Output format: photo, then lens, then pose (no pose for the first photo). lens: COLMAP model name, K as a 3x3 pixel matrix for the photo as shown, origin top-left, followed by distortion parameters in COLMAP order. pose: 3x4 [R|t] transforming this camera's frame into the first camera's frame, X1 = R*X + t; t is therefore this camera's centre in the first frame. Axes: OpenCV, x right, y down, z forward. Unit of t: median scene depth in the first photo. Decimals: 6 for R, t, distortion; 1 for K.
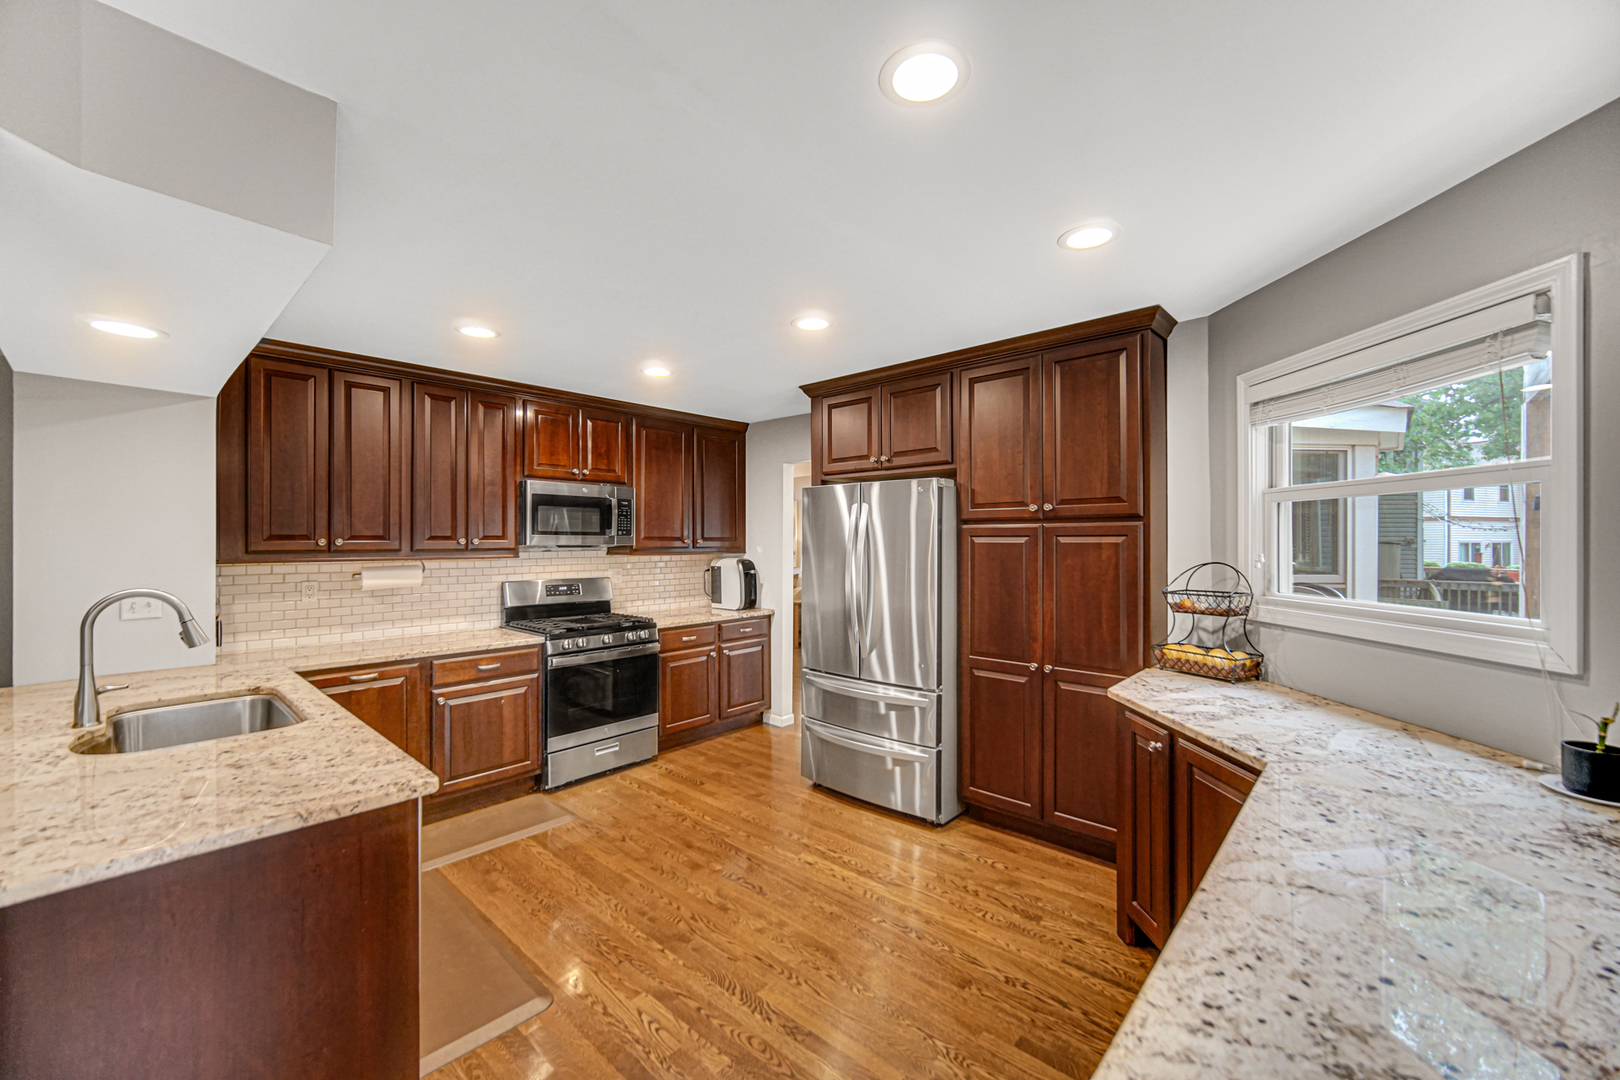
lens RADIAL K [[641.2, 0, 804.9], [0, 641.2, 537.5], [0, 0, 1]] dist [0.007366, -0.000411]
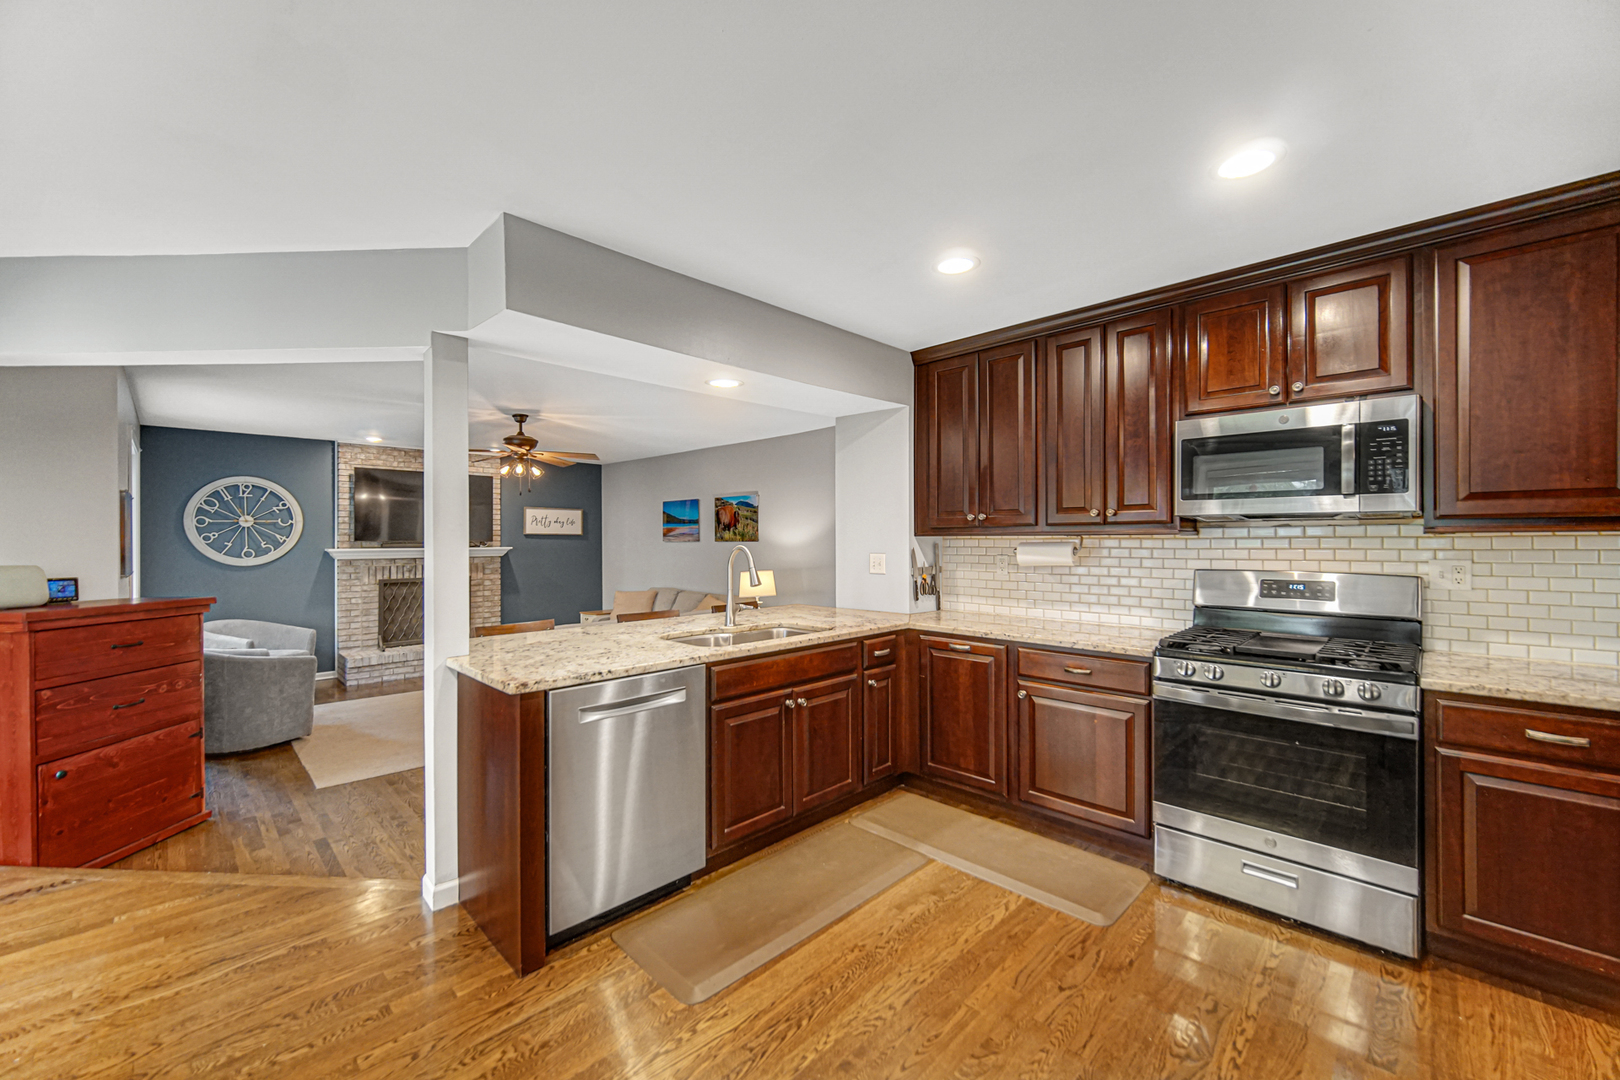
lens RADIAL K [[641.2, 0, 820.9], [0, 641.2, 537.5], [0, 0, 1]] dist [0.007366, -0.000411]
pose [[-0.017208, -0.002406, -0.999849, 0.282466], [0.007088, 0.999972, -0.002529, 0.036274], [0.999827, -0.007130, -0.017190, 0.661929]]
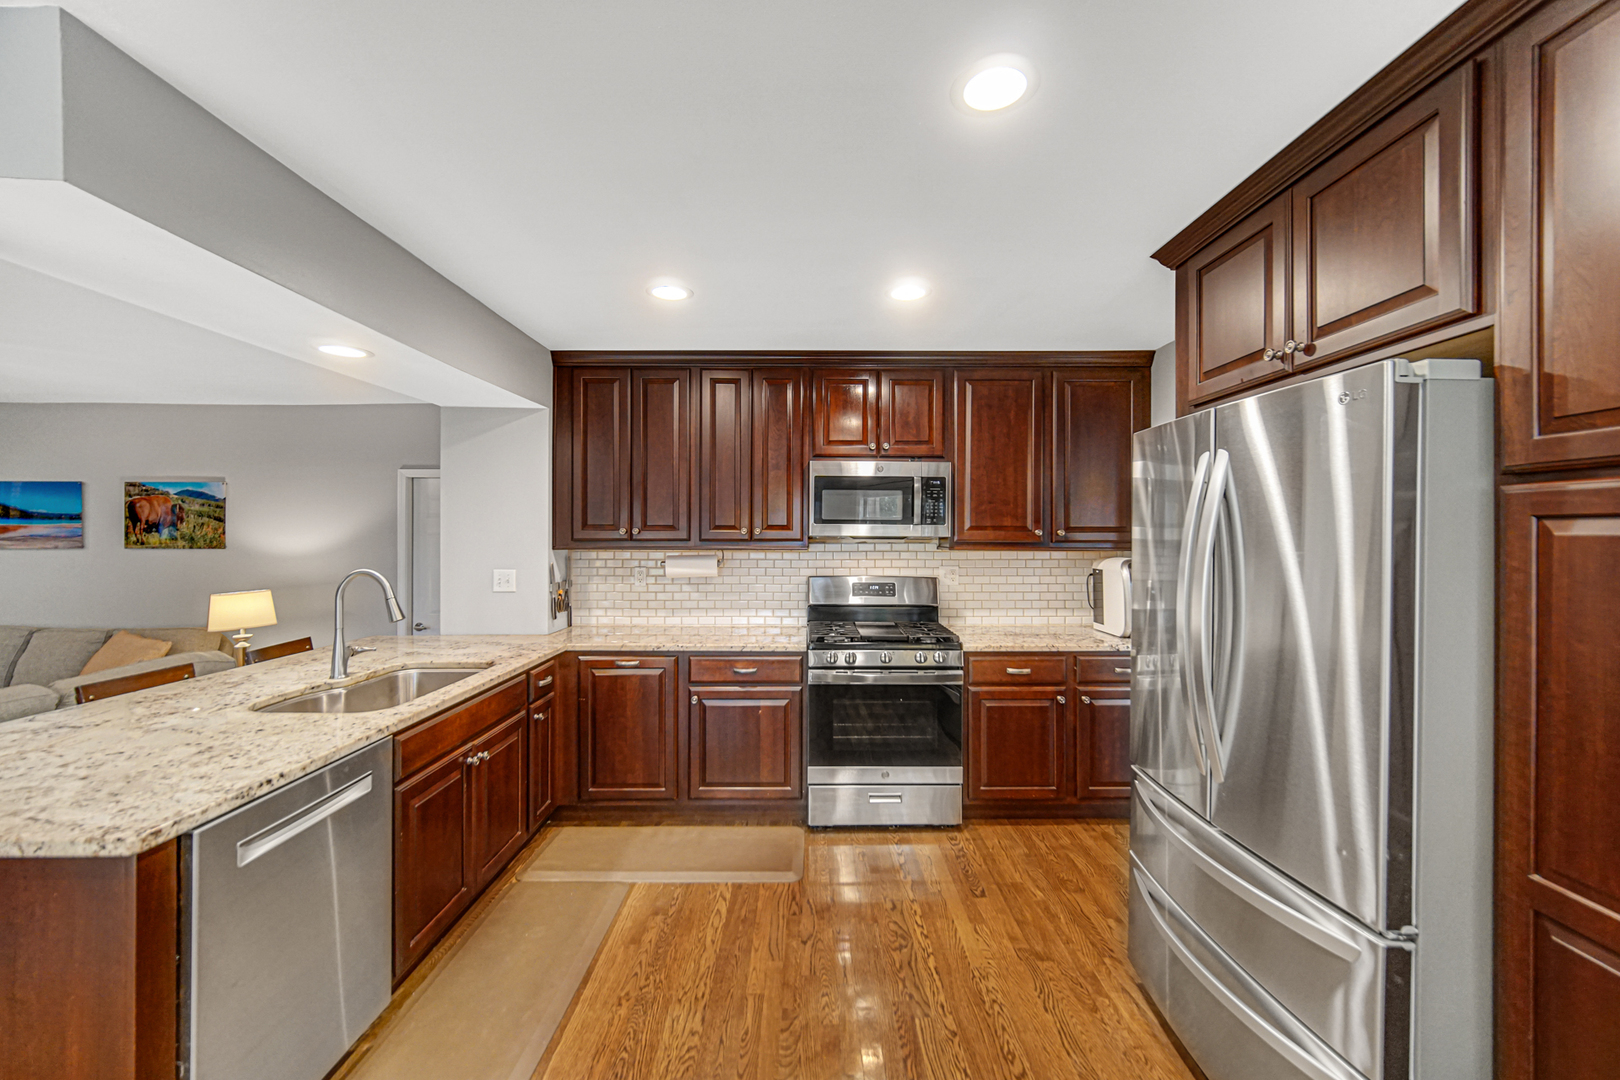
lens RADIAL K [[641.2, 0, 811.2], [0, 641.2, 531.0], [0, 0, 1]] dist [0.007366, -0.000411]
pose [[0.682856, 0.000992, -0.730552, 0.214587], [-0.000329, 0.999999, 0.001051, 0.004848], [0.730553, -0.000478, 0.682856, 0.429339]]
